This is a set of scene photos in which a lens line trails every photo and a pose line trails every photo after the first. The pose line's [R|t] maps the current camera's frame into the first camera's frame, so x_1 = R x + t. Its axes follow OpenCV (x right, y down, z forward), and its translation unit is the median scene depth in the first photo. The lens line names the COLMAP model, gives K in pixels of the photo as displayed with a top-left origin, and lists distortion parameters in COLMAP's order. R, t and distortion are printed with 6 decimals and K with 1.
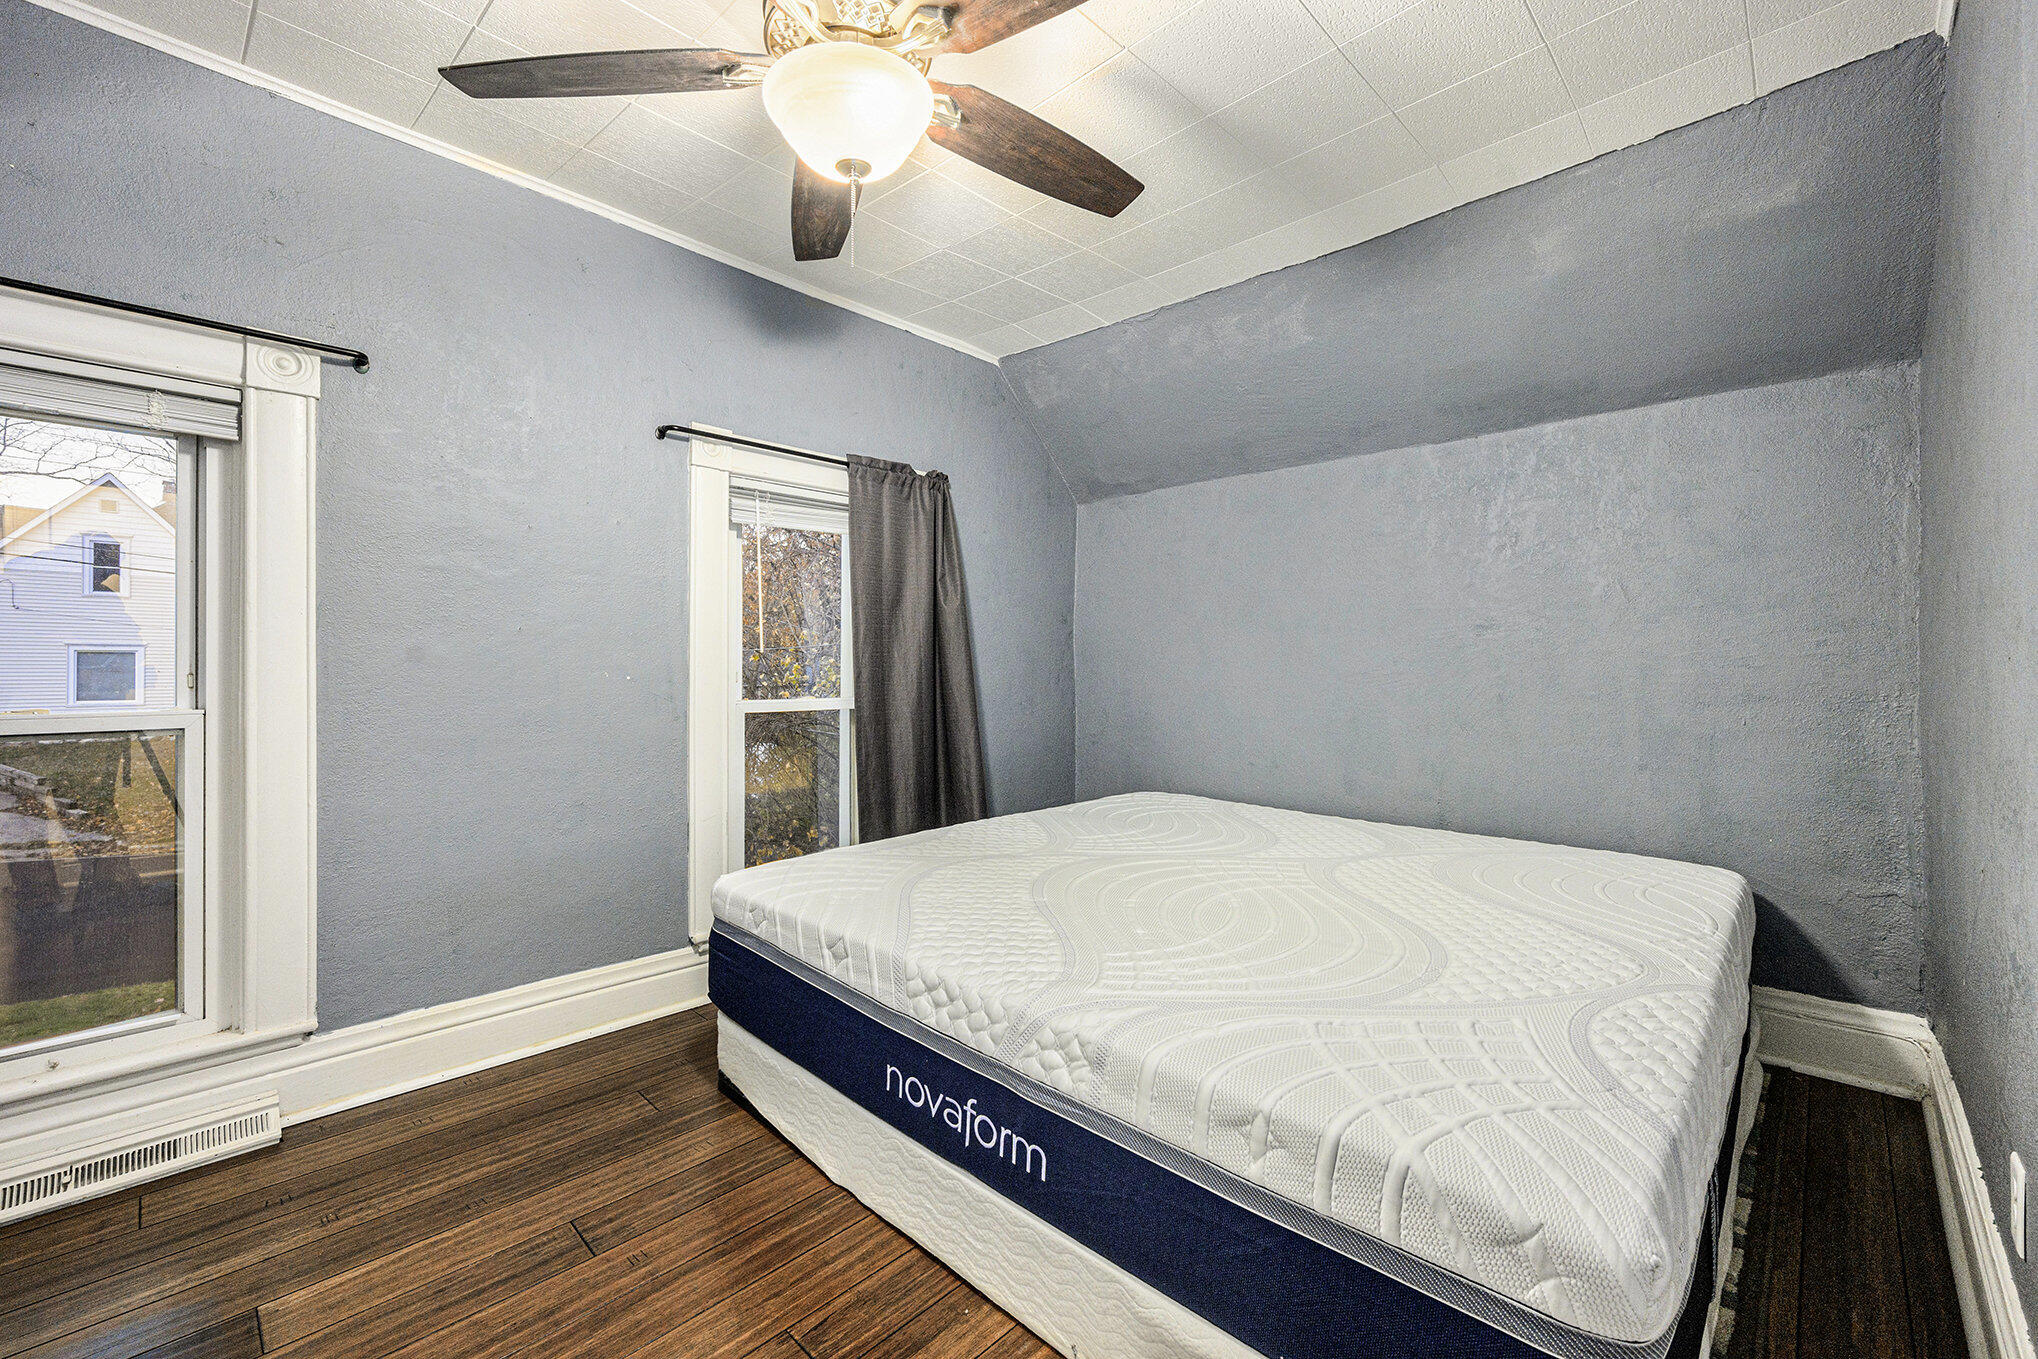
lens RADIAL K [[838.3, 0, 1019.1], [0, 838.3, 672.9], [0, 0, 1]] dist [0.004122, -0.000425]
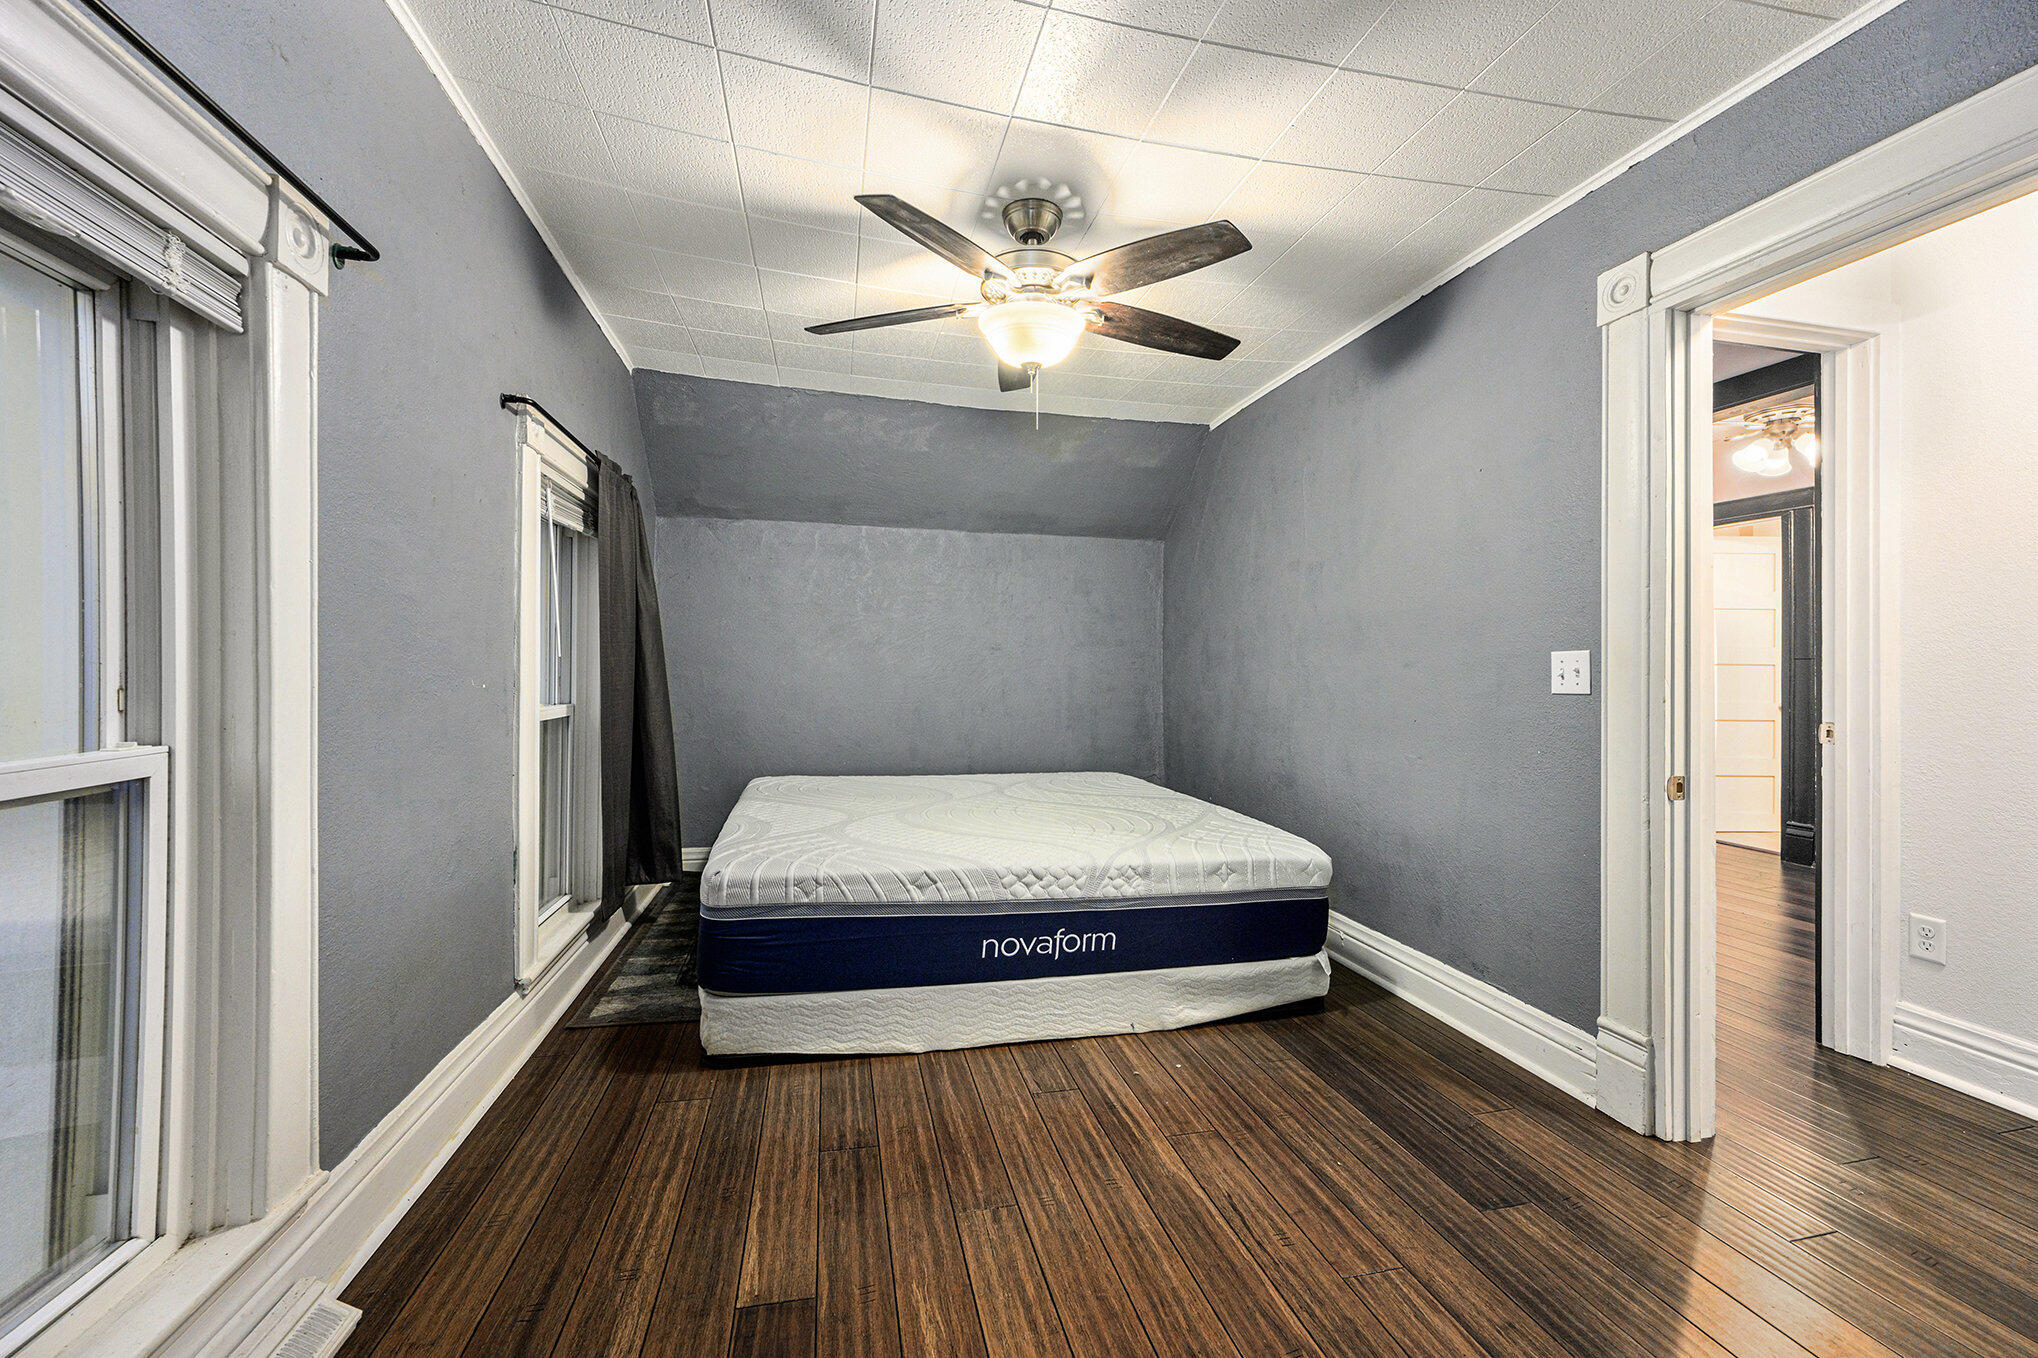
lens RADIAL K [[818.3, 0, 1015.6], [0, 818.3, 674.5], [0, 0, 1]] dist [0.000890, 0.000072]
pose [[0.539670, -0.000435, 0.841877, -1.386911], [-0.002063, 0.999996, 0.001840, -0.012211], [-0.841874, -0.002730, 0.539667, 0.166371]]
